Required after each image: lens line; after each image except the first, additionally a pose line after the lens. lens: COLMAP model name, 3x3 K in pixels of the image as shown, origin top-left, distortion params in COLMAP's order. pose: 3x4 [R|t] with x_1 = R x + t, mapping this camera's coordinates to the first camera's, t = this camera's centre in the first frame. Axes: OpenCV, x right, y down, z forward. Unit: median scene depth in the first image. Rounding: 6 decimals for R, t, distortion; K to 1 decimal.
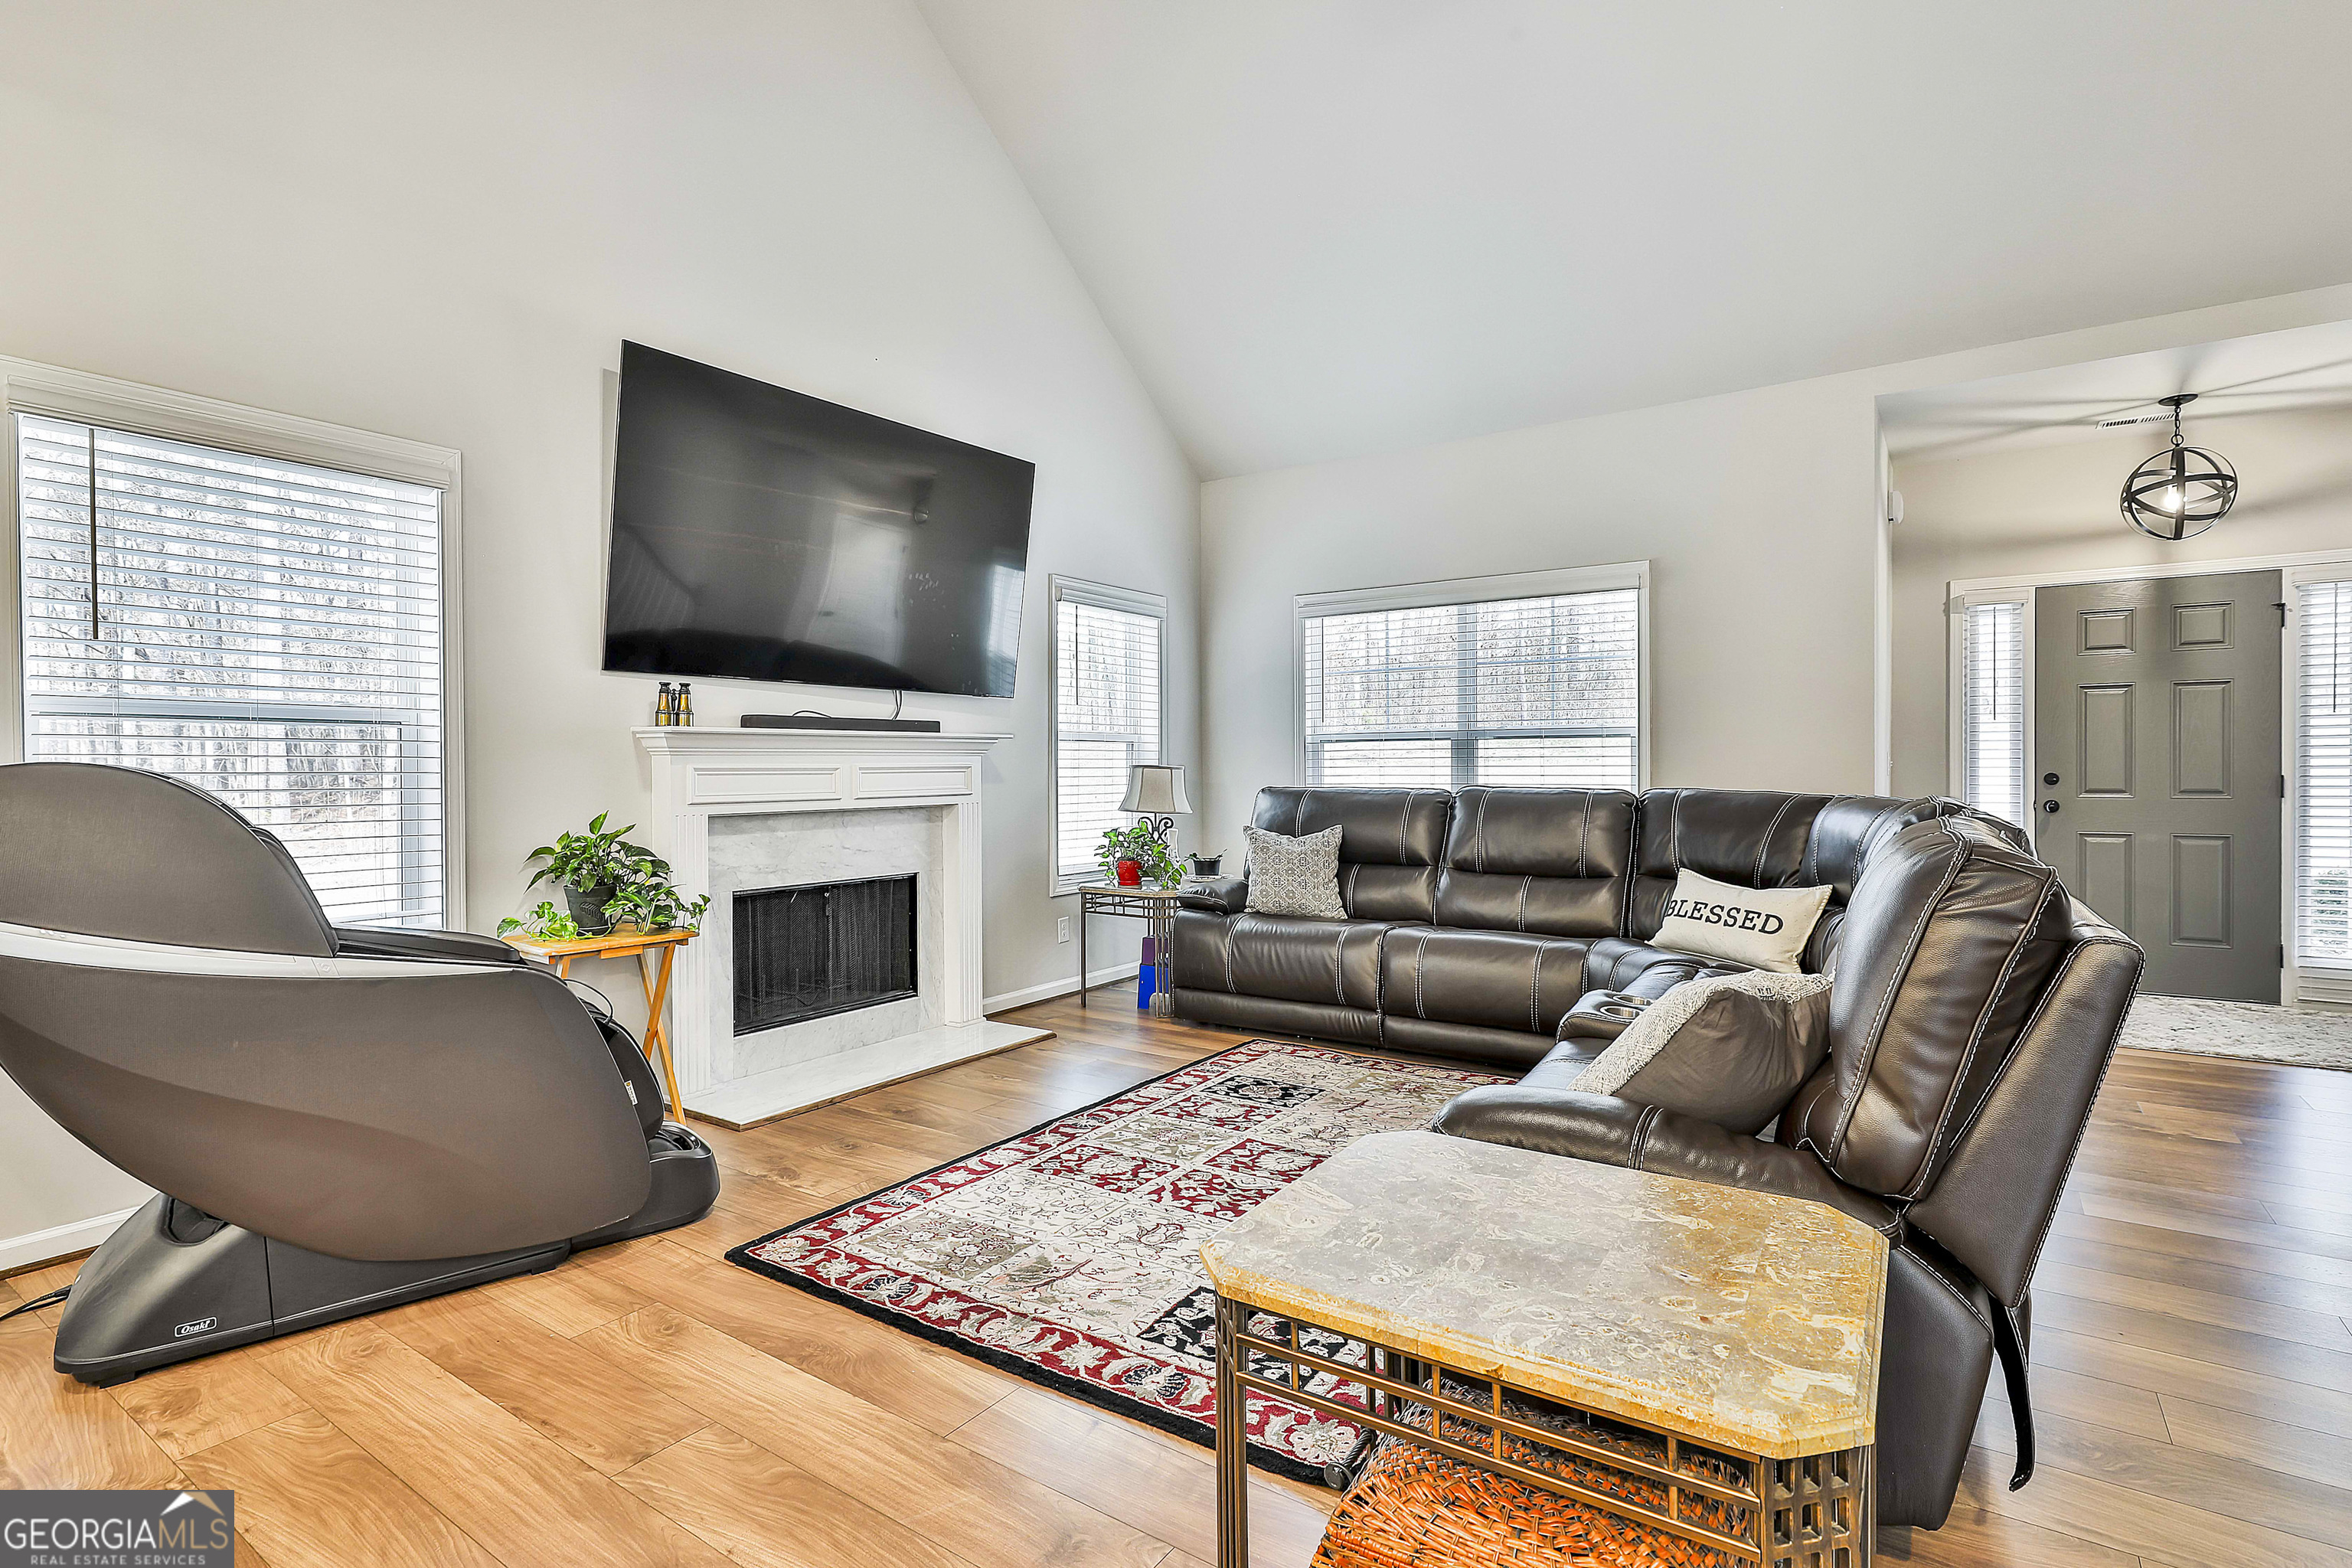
lens RADIAL K [[1128.5, 0, 1181.7], [0, 1128.5, 780.2], [0, 0, 1]] dist [-0.004537, 0.001568]
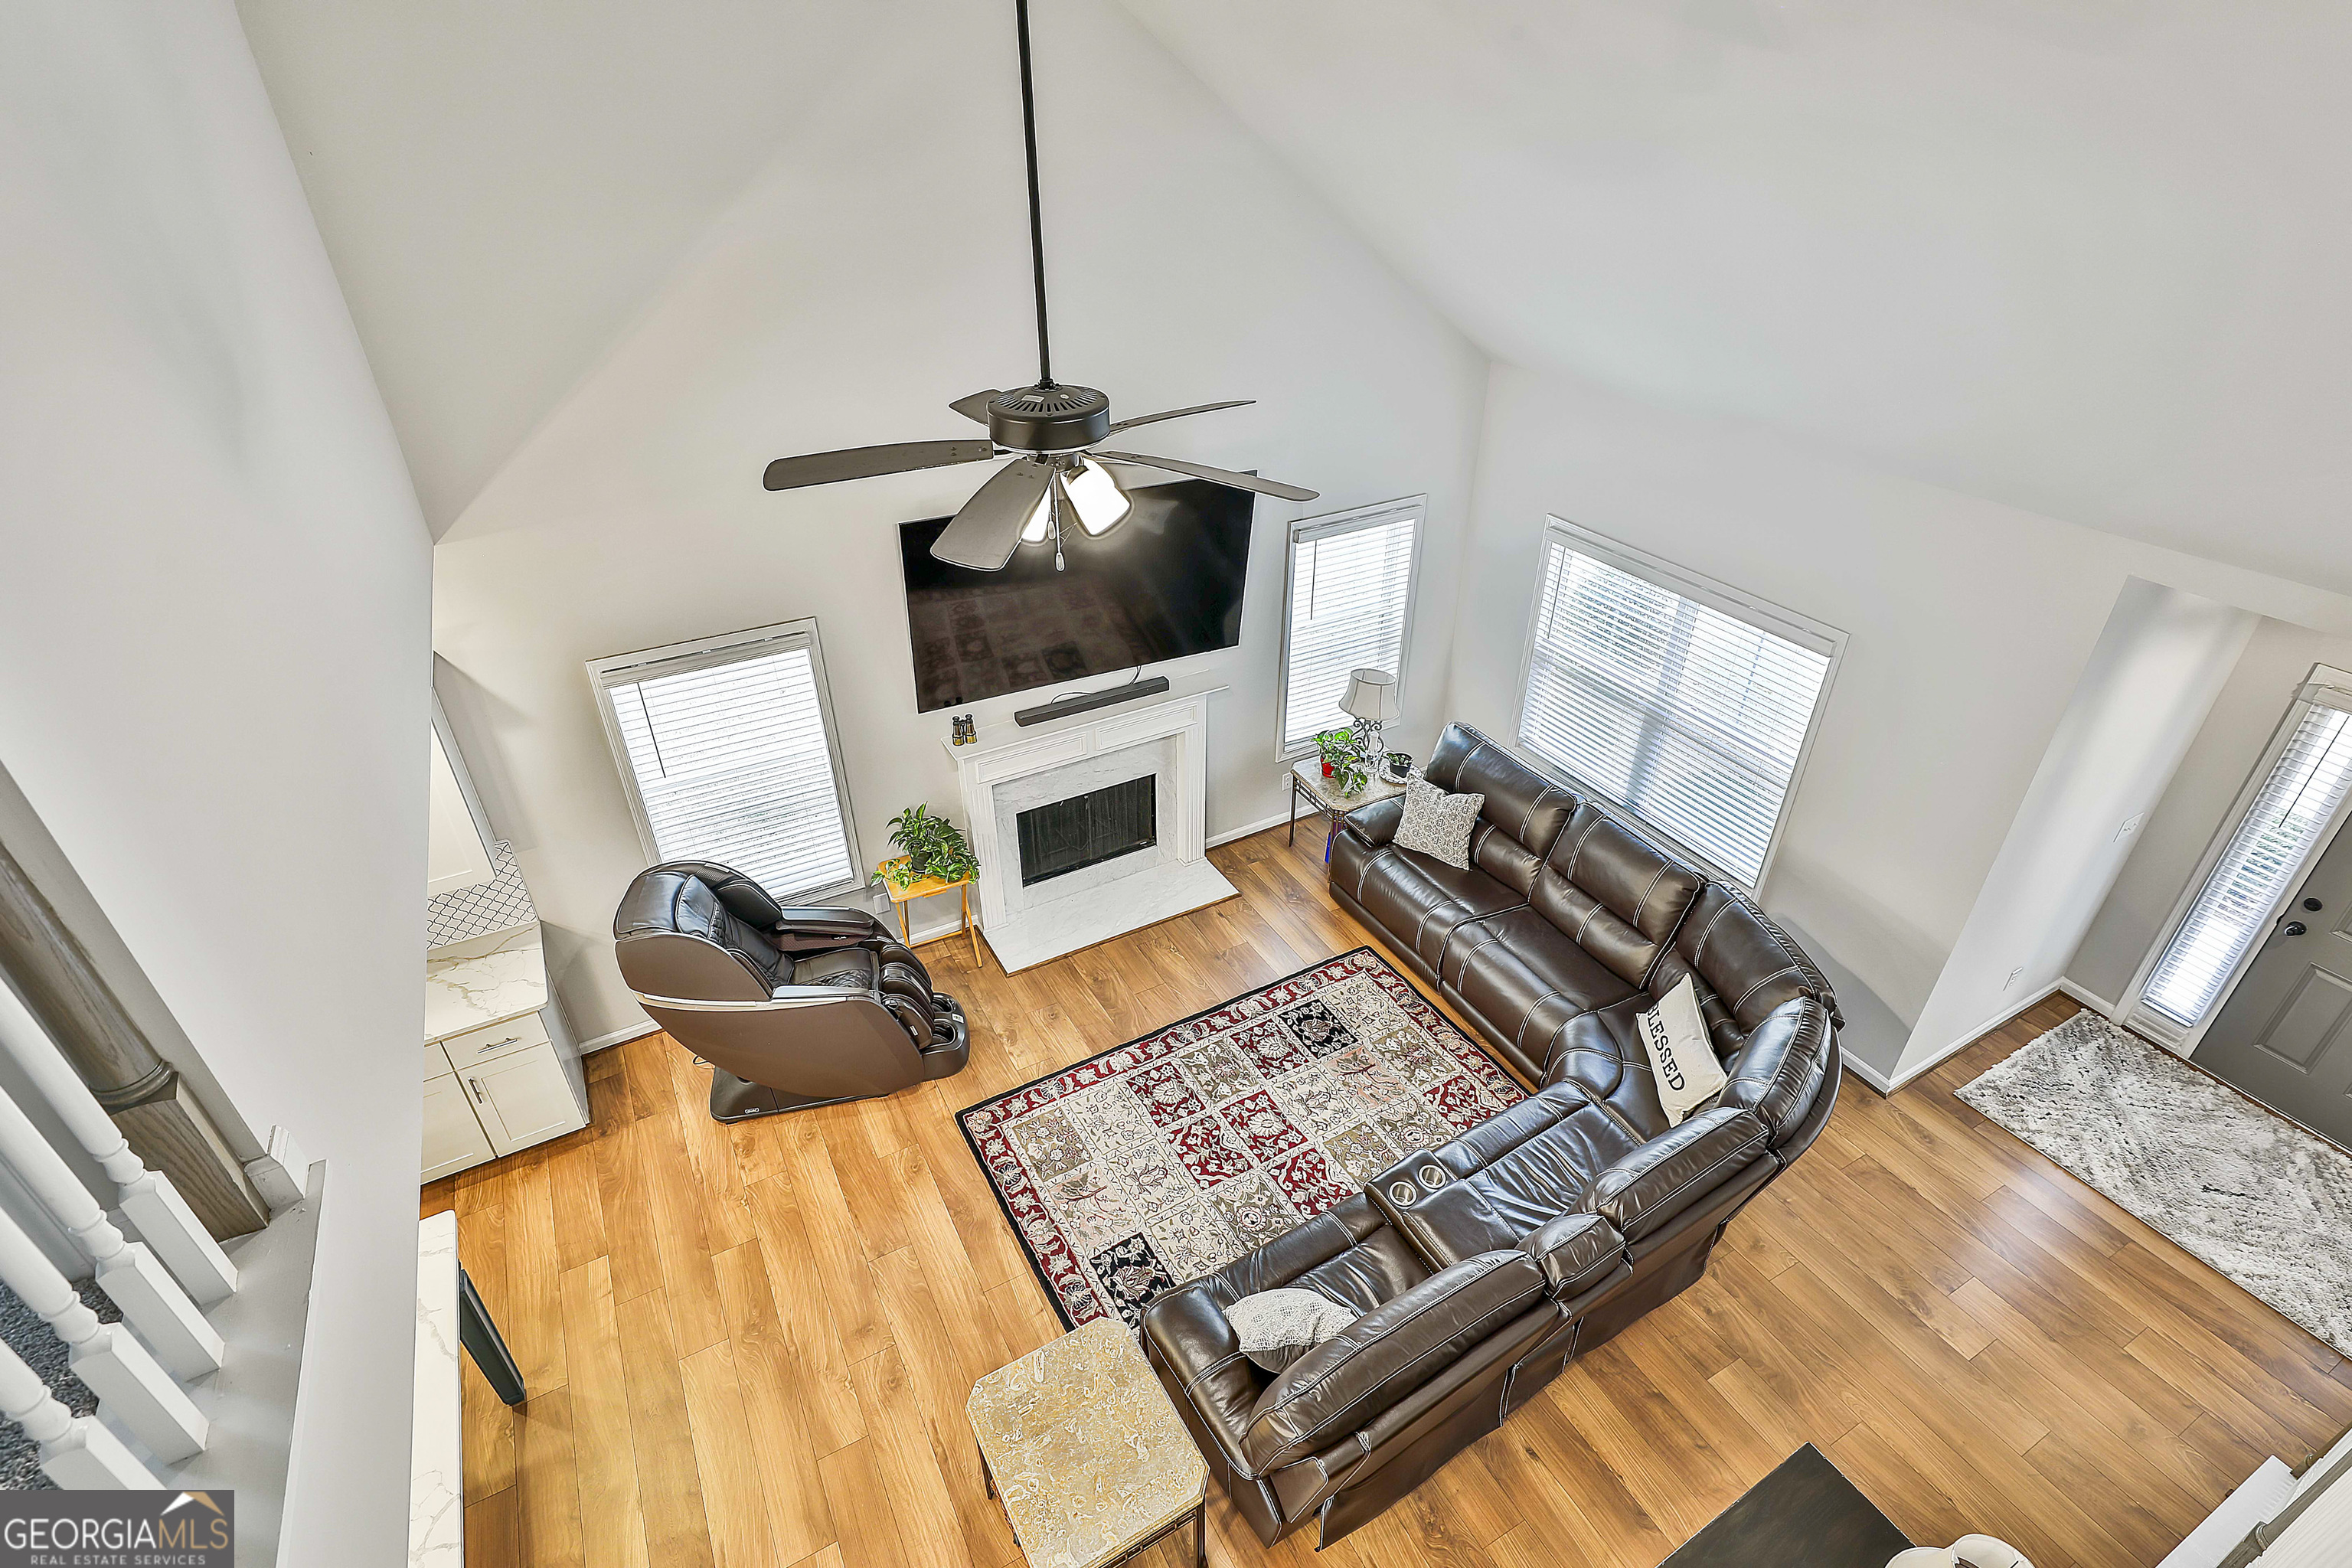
lens RADIAL K [[1128.5, 0, 1185.1], [0, 1128.5, 778.5], [0, 0, 1]] dist [-0.004537, 0.001568]
pose [[0.894762, 0.240794, -0.376058, 0.410361], [-0.008566, 0.851253, 0.524685, -0.814314], [0.446461, -0.466247, 0.763732, -0.067063]]
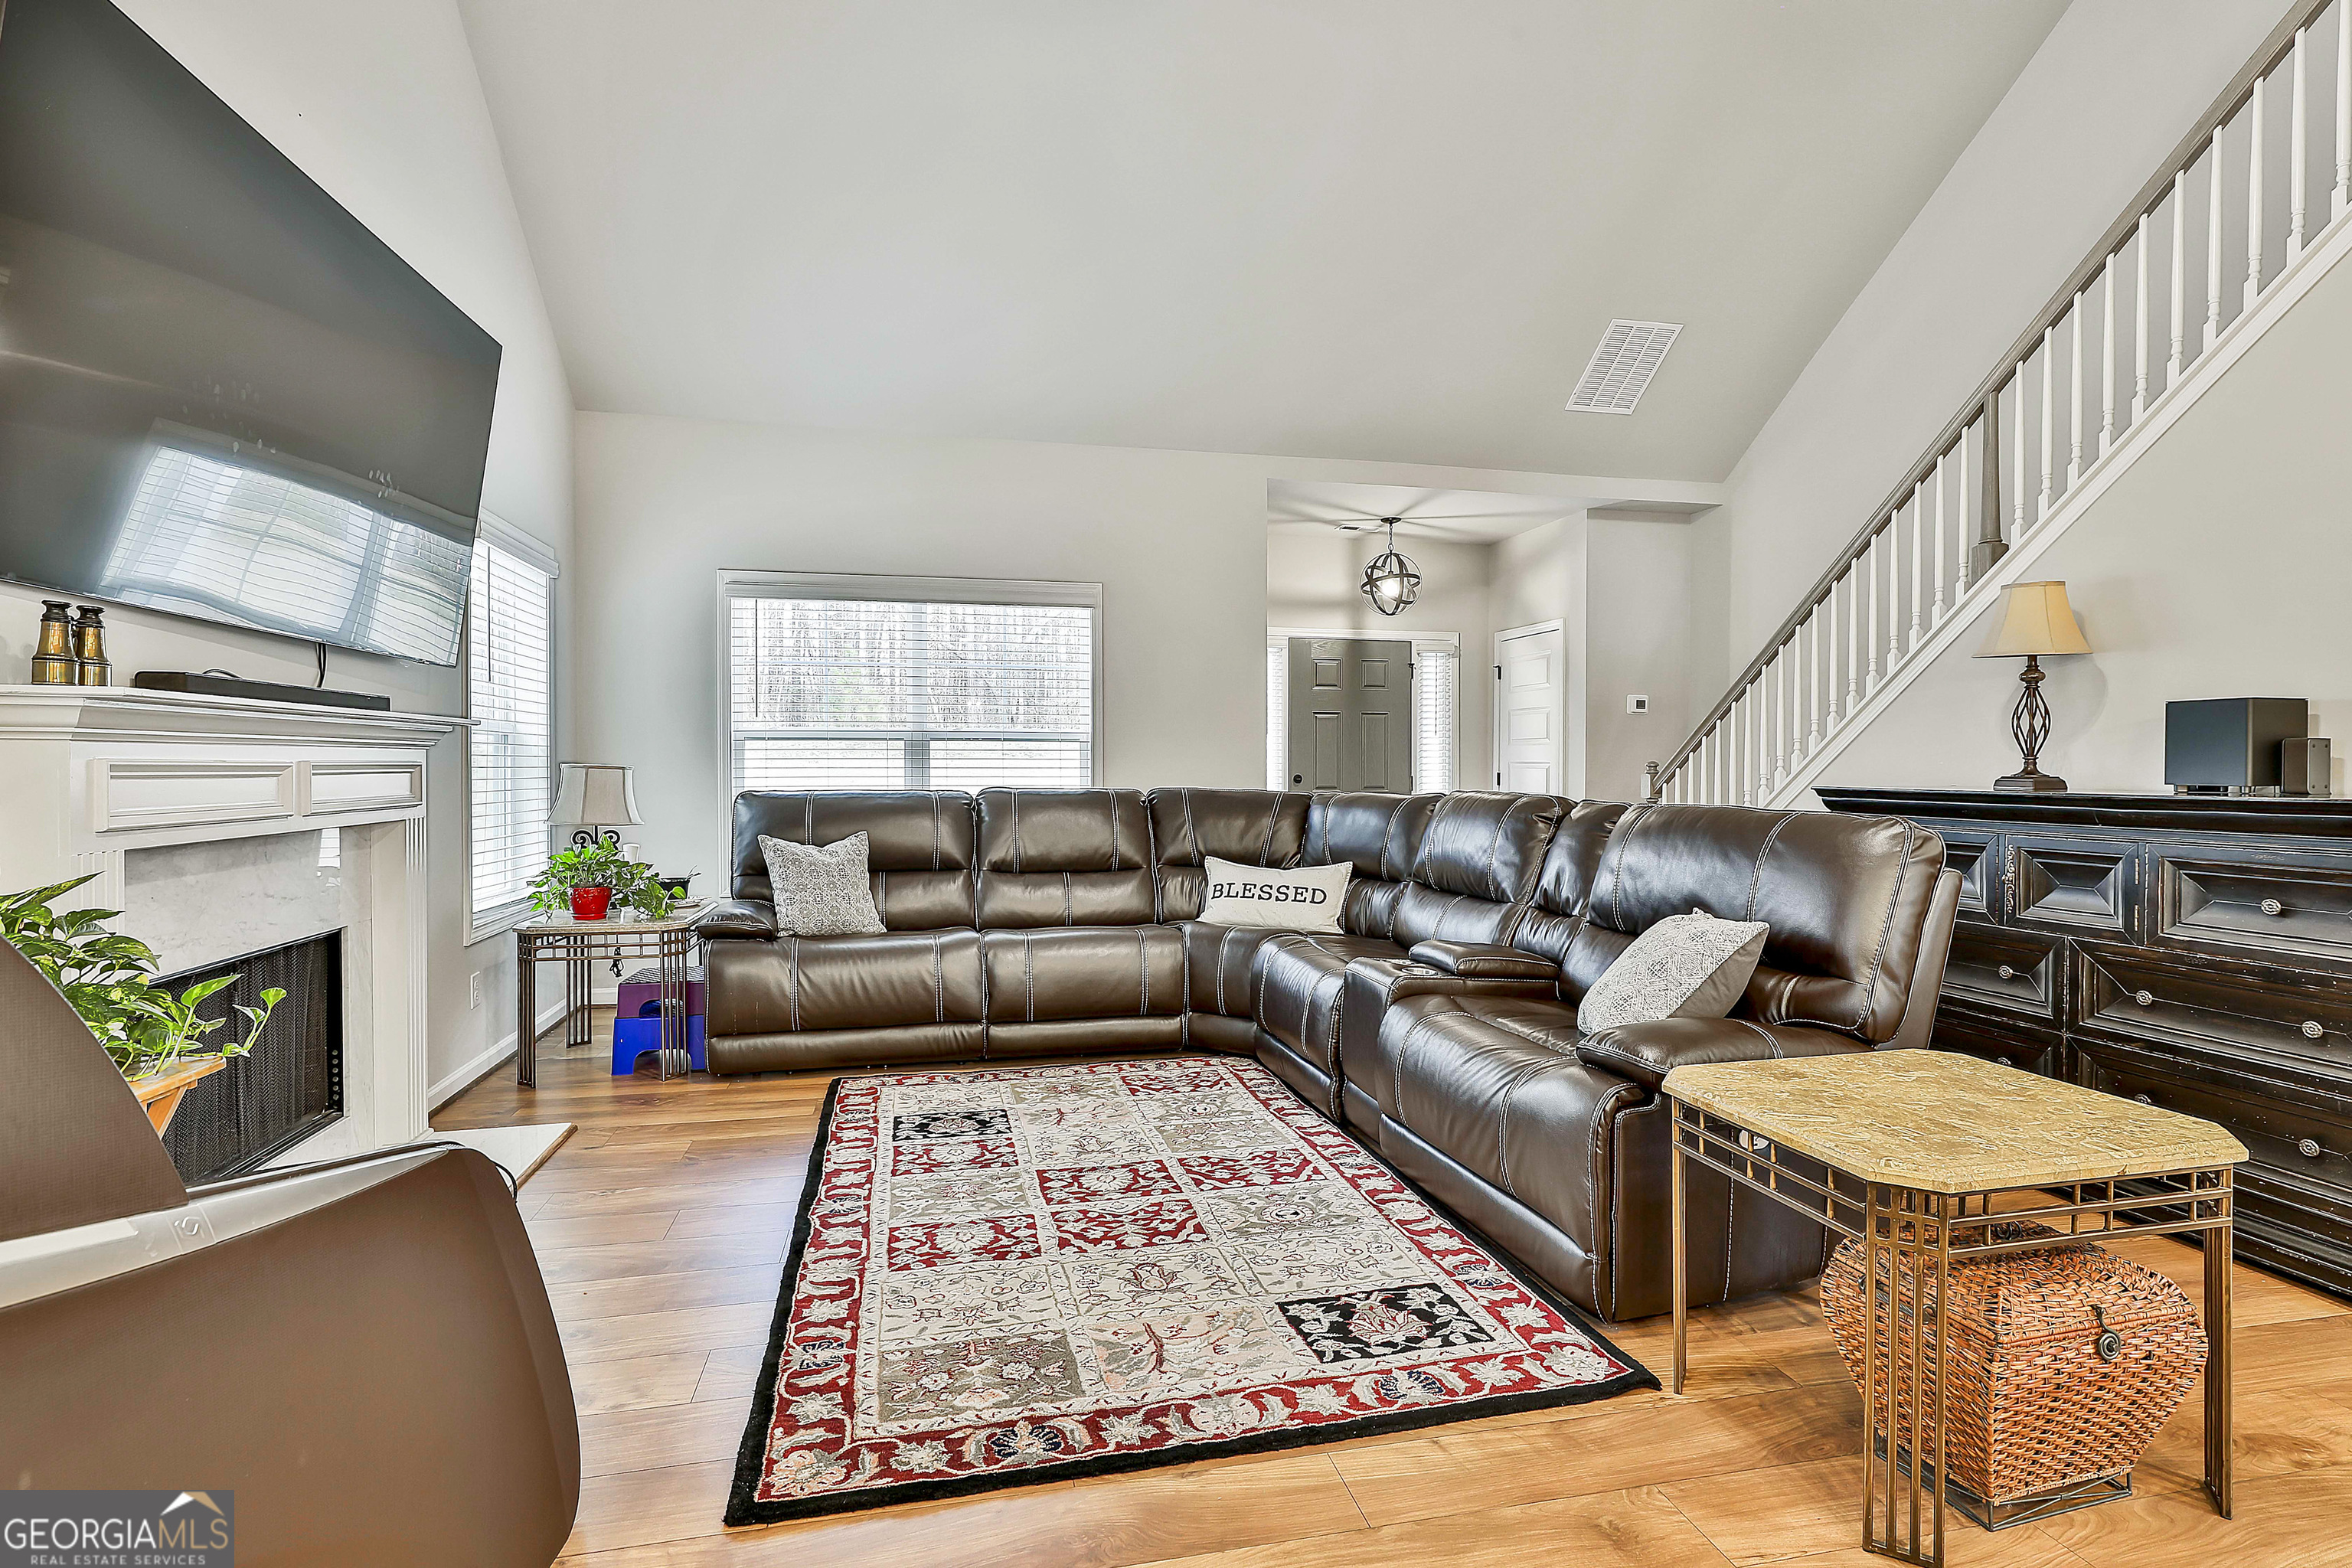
lens RADIAL K [[1128.5, 0, 1176.8], [0, 1128.5, 784.2], [0, 0, 1]] dist [-0.004537, 0.001568]
pose [[0.681899, -0.005738, 0.731423, -0.481838], [0.004371, 0.999983, 0.003770, -0.001059], [-0.731433, 0.000626, 0.681913, 0.257336]]
